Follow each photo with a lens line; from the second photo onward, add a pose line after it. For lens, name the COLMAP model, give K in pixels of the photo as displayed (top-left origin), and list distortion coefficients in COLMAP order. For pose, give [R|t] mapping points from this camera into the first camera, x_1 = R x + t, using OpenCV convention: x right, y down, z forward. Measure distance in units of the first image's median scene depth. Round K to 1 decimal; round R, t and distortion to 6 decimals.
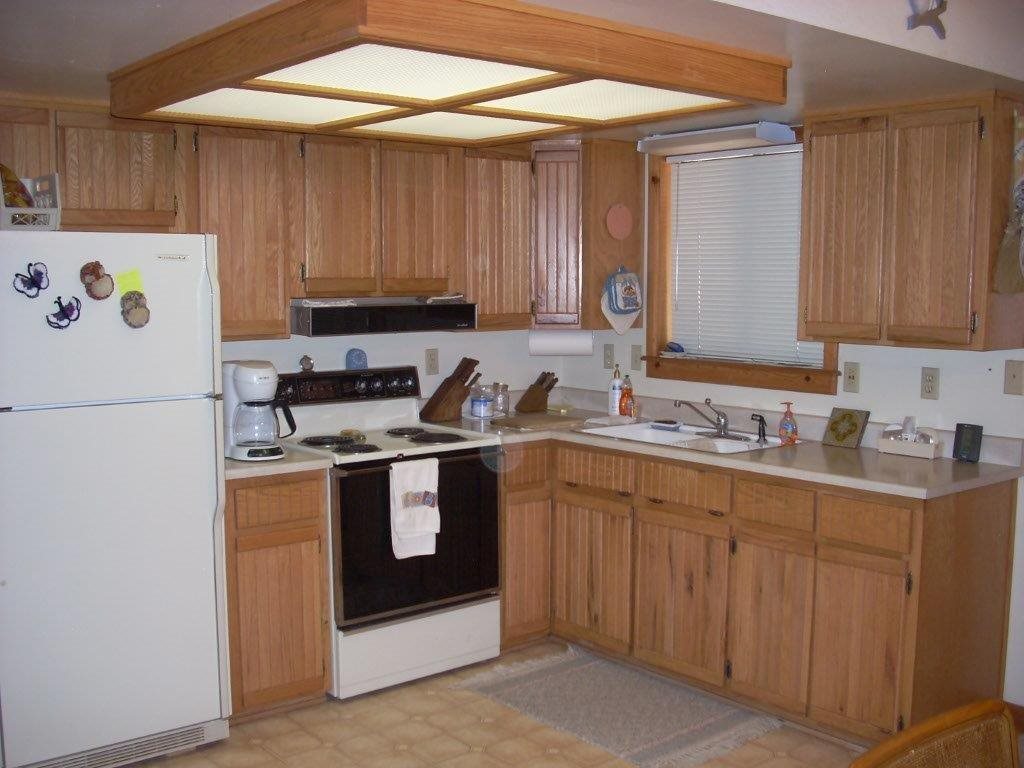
lens RADIAL K [[1114.9, 0, 494.4], [0, 1114.9, 415.2], [0, 0, 1]] dist [-0.163537, 0.112623]
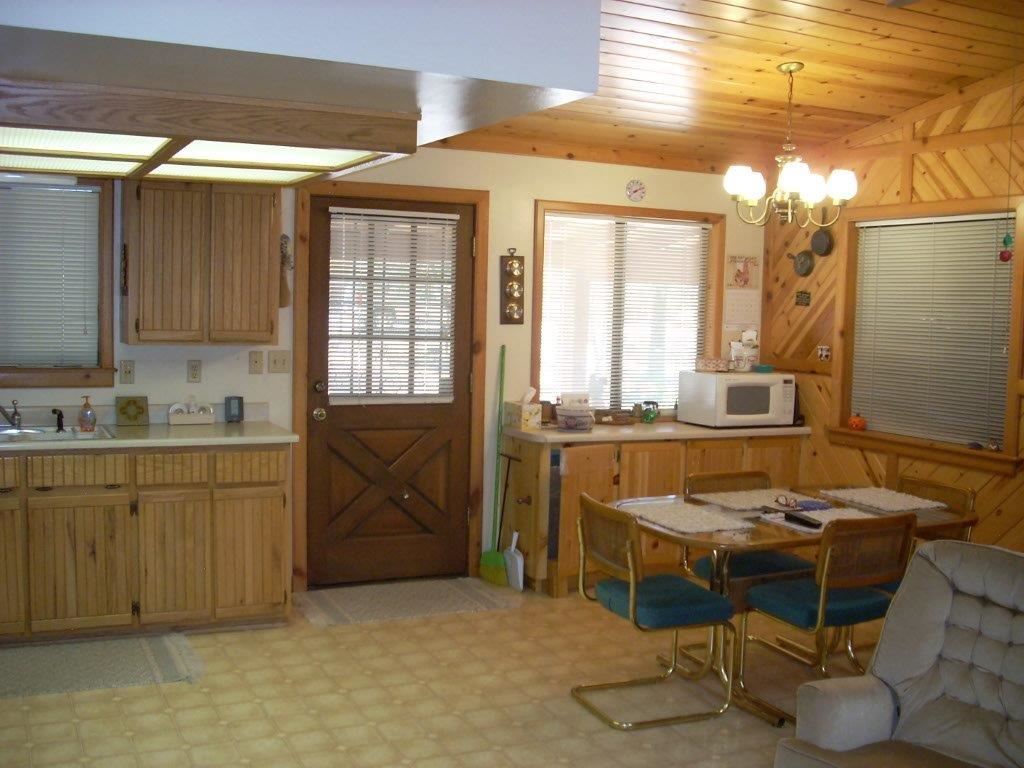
lens RADIAL K [[1114.9, 0, 494.4], [0, 1114.9, 415.2], [0, 0, 1]] dist [-0.163537, 0.112623]
pose [[0.237169, -0.084459, 0.967790, -0.871599], [0.095952, 0.993379, 0.063178, -0.025709], [-0.966718, 0.077878, 0.243703, 0.287604]]
